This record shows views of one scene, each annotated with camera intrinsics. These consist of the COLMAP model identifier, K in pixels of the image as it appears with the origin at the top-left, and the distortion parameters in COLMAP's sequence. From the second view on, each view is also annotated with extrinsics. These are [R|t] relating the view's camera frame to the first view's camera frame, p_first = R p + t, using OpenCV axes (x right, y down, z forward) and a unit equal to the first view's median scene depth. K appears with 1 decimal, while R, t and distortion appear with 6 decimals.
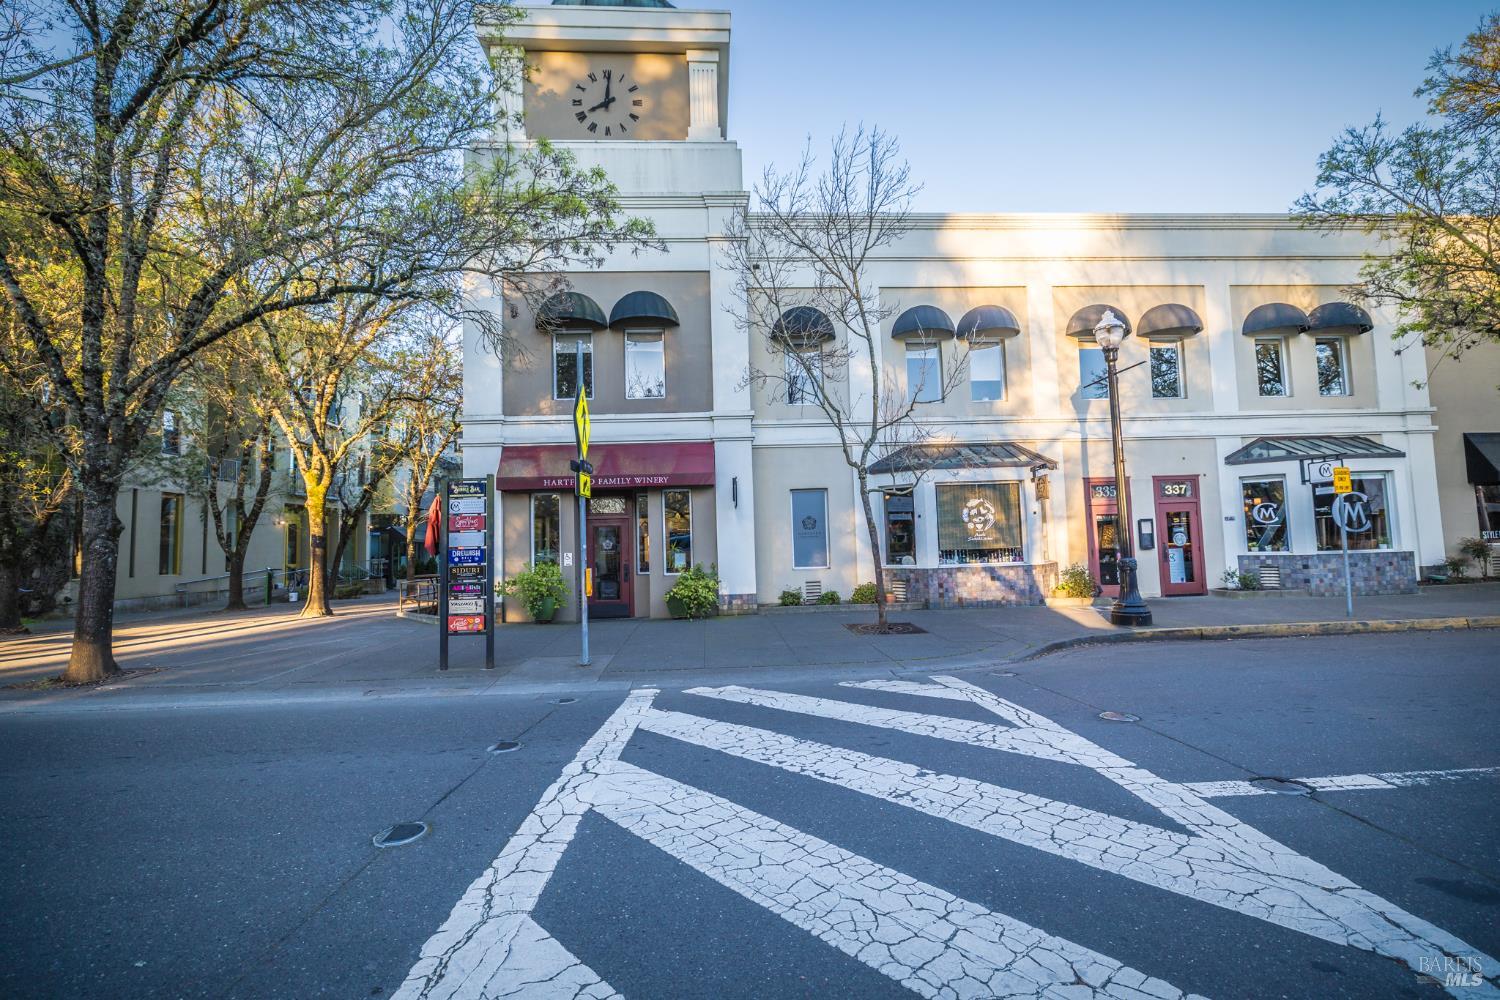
lens RADIAL K [[646.6, 0, 749.5], [0, 646.6, 495.9], [0, 0, 1]] dist [0.004074, 0.000226]
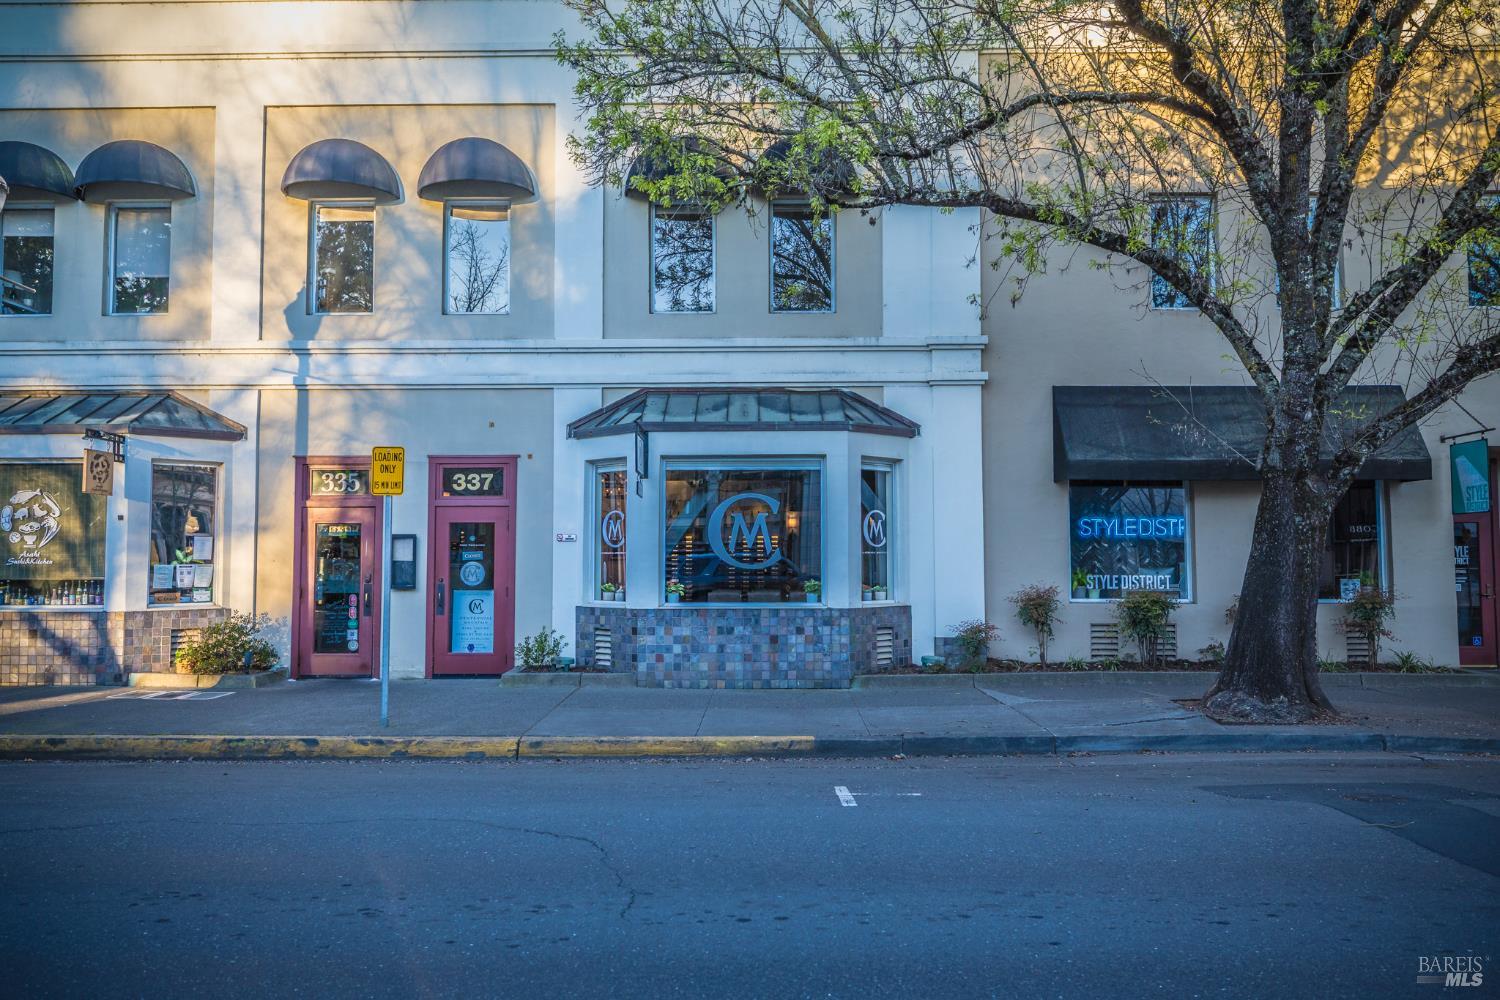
lens RADIAL K [[1088.2, 0, 750.6], [0, 1088.2, 503.0], [0, 0, 1]] dist [0.020708, -0.009407]
pose [[0.995668, 0.023881, -0.089865, 0.979858], [-0.022402, 0.999597, 0.017432, -0.013487], [0.090245, -0.015343, 0.995801, 0.109836]]
